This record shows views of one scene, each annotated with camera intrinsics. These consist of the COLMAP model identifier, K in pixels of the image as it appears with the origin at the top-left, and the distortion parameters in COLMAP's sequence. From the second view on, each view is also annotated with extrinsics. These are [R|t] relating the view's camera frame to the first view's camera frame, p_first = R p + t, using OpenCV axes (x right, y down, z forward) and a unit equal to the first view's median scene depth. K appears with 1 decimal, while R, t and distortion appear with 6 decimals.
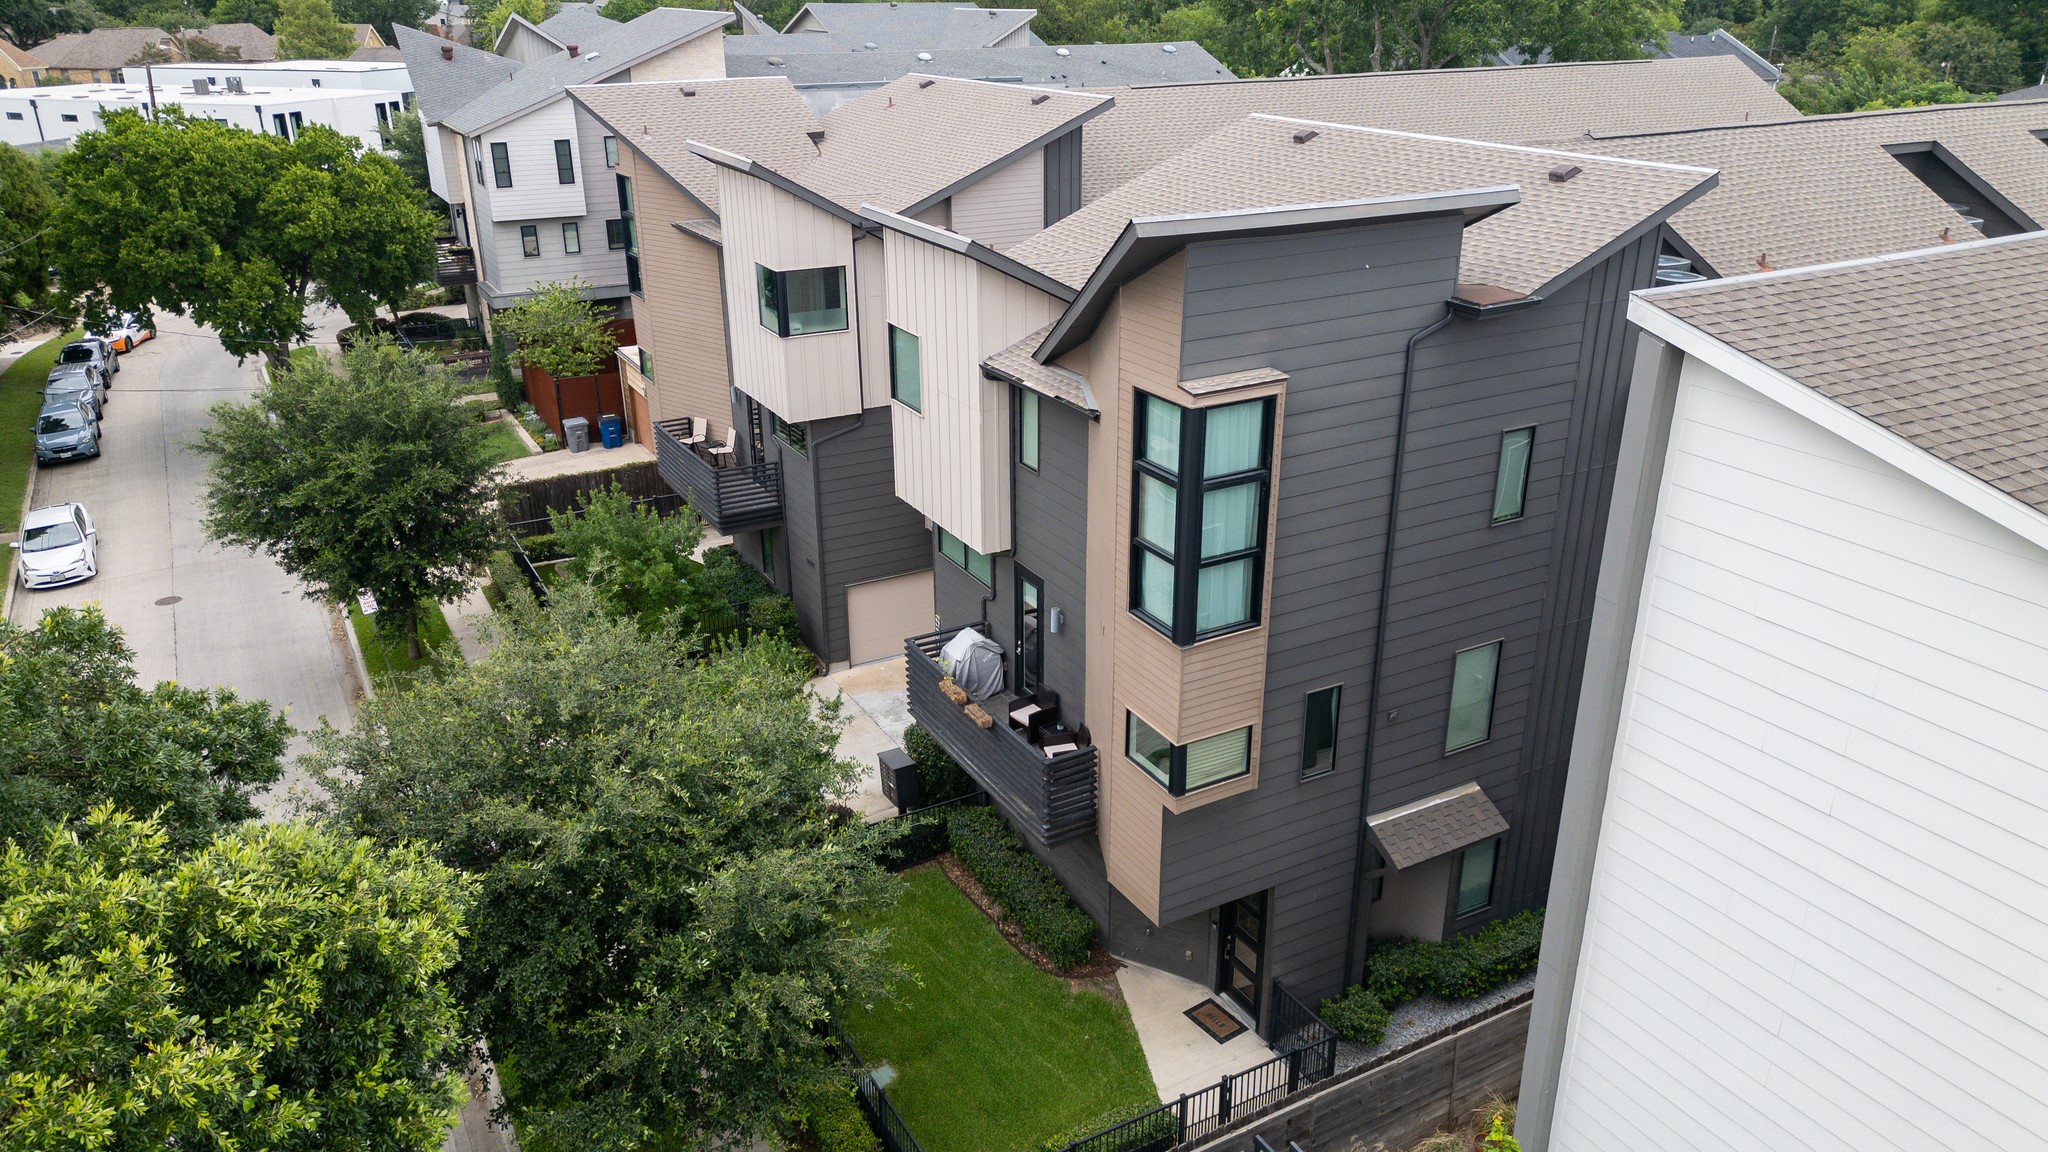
lens RADIAL K [[1440.0, 0, 1019.2], [0, 1440.0, 572.7], [0, 0, 1]] dist [0.089584, -0.097974]
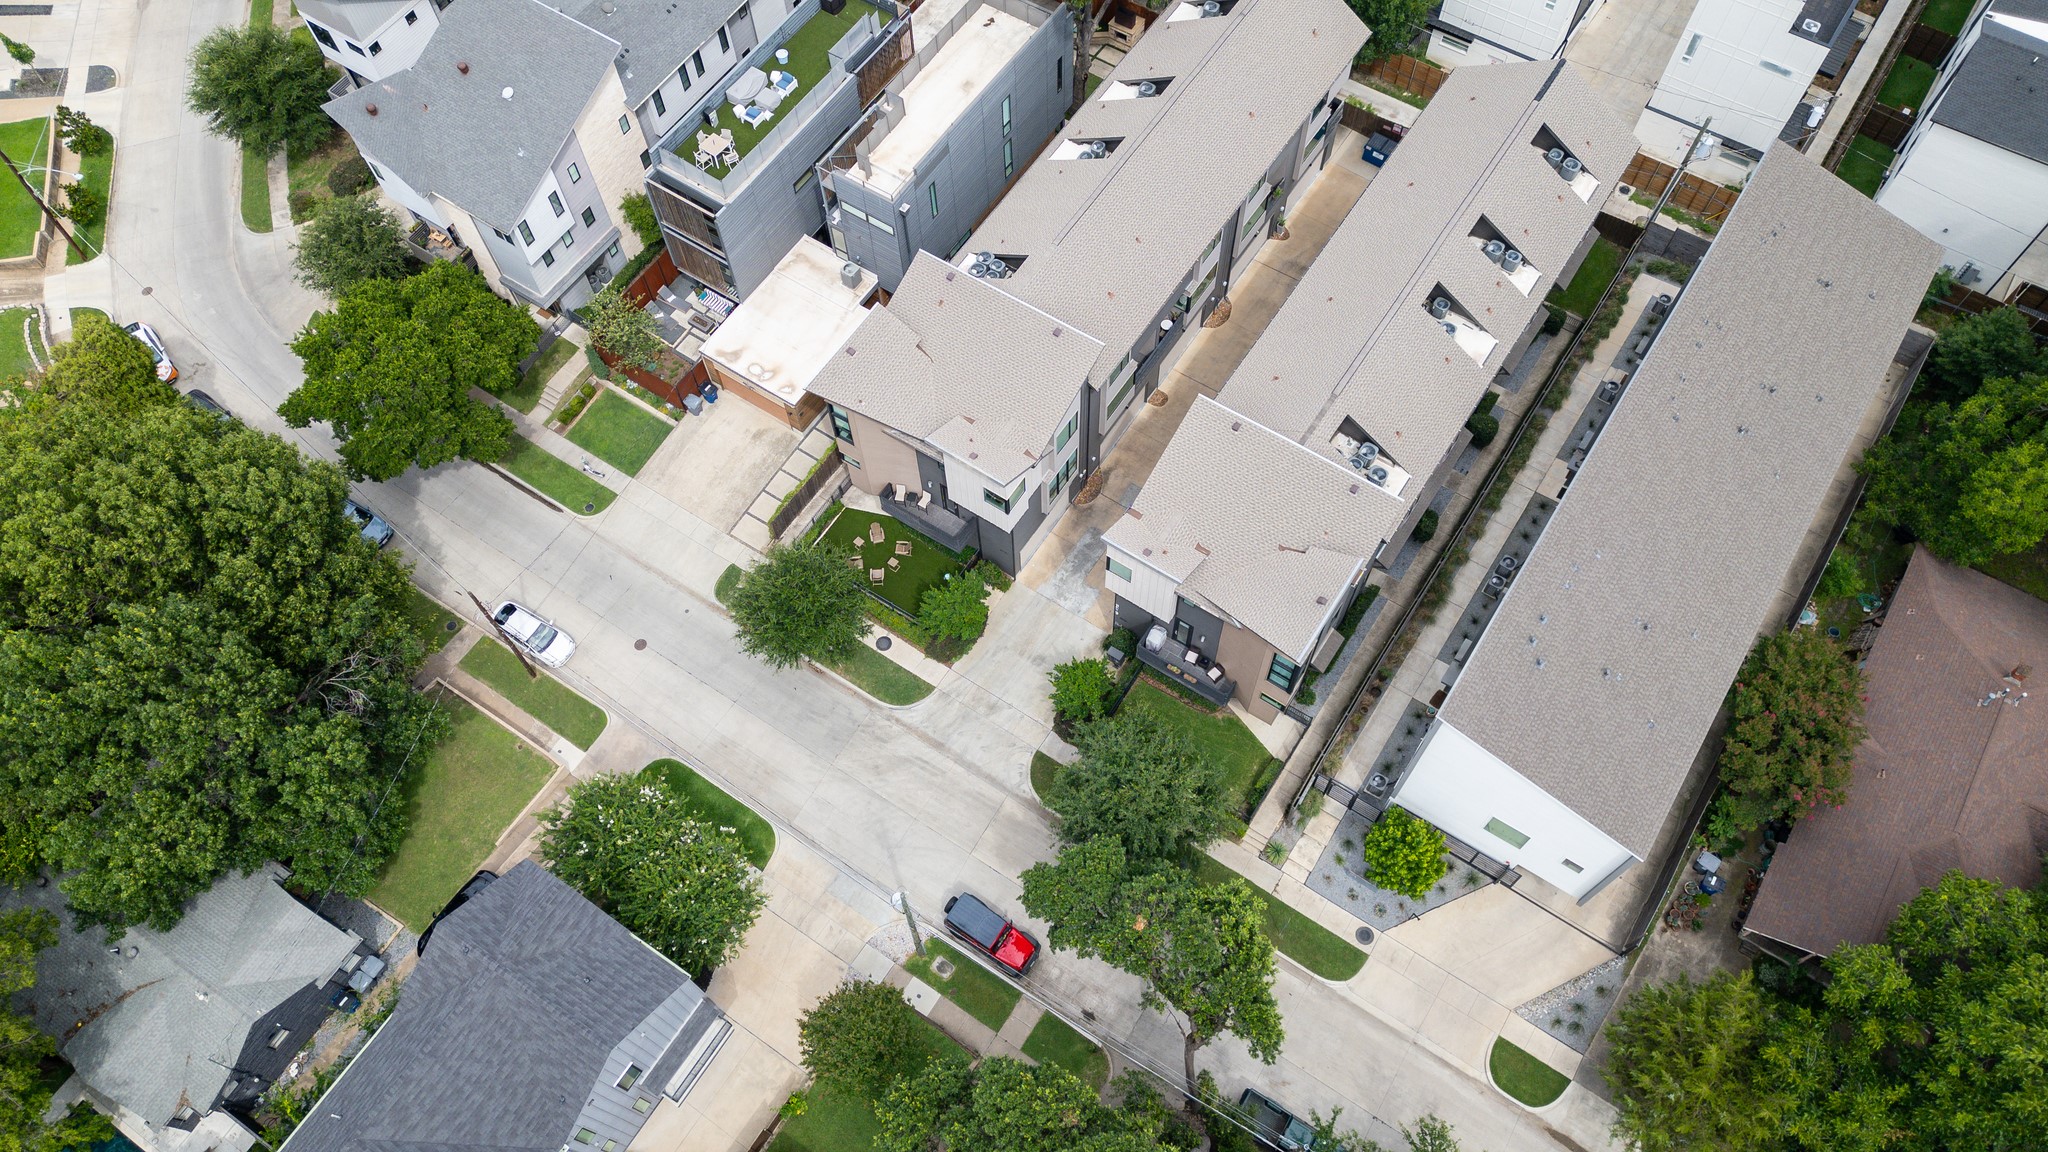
lens RADIAL K [[1440.0, 0, 1019.2], [0, 1440.0, 572.7], [0, 0, 1]] dist [0.089584, -0.097974]
pose [[0.888012, -0.416941, 0.193891, -0.787874], [0.196342, 0.725116, 0.660042, -1.995691], [-0.415793, -0.548057, 0.725776, -0.861216]]
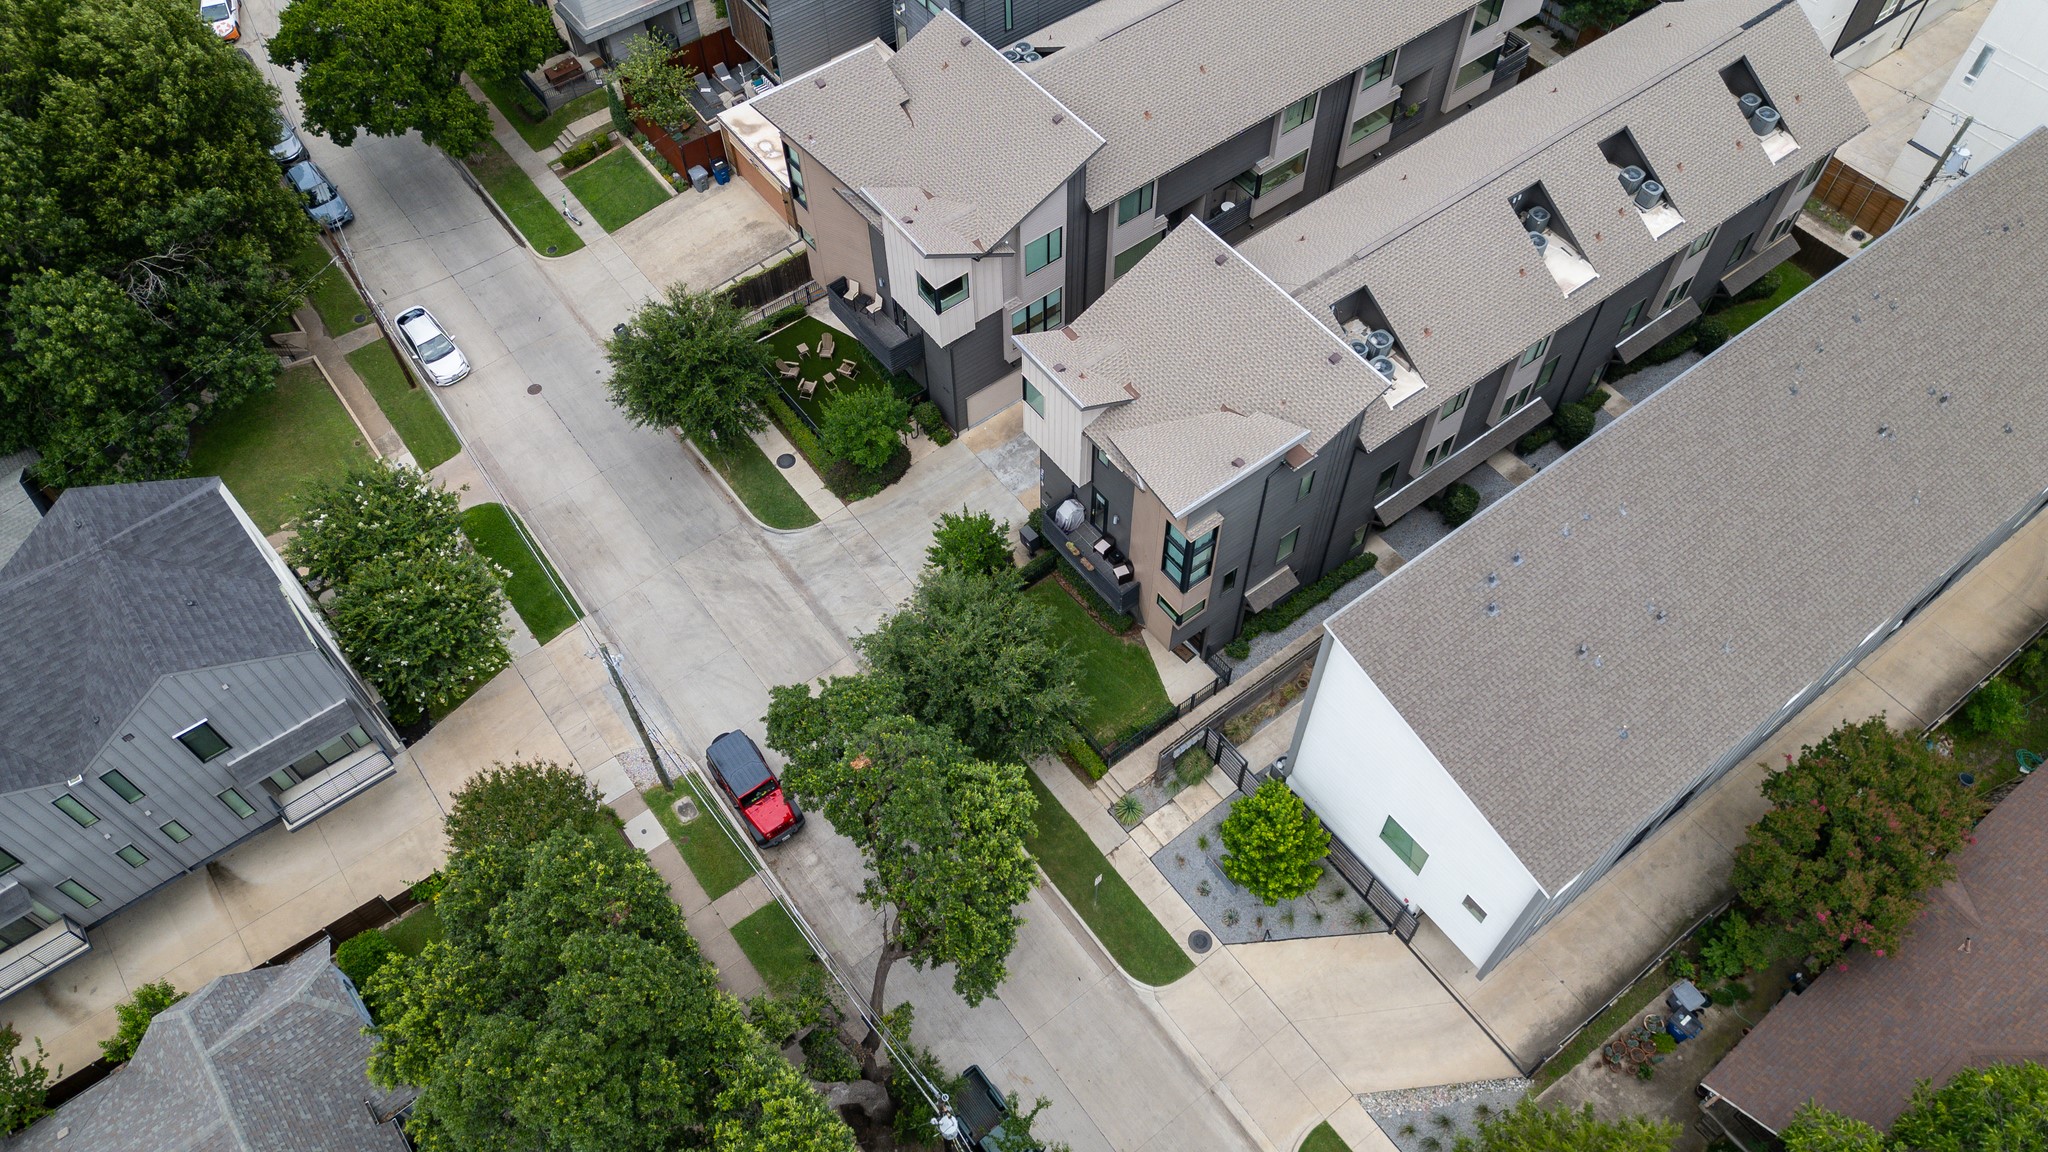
lens RADIAL K [[1440.0, 0, 1019.2], [0, 1440.0, 572.7], [0, 0, 1]] dist [0.089584, -0.097974]
pose [[0.990464, -0.120175, 0.067369, -0.286263], [0.063190, 0.830800, 0.552972, -1.152536], [-0.122423, -0.543442, 0.830472, -0.928486]]
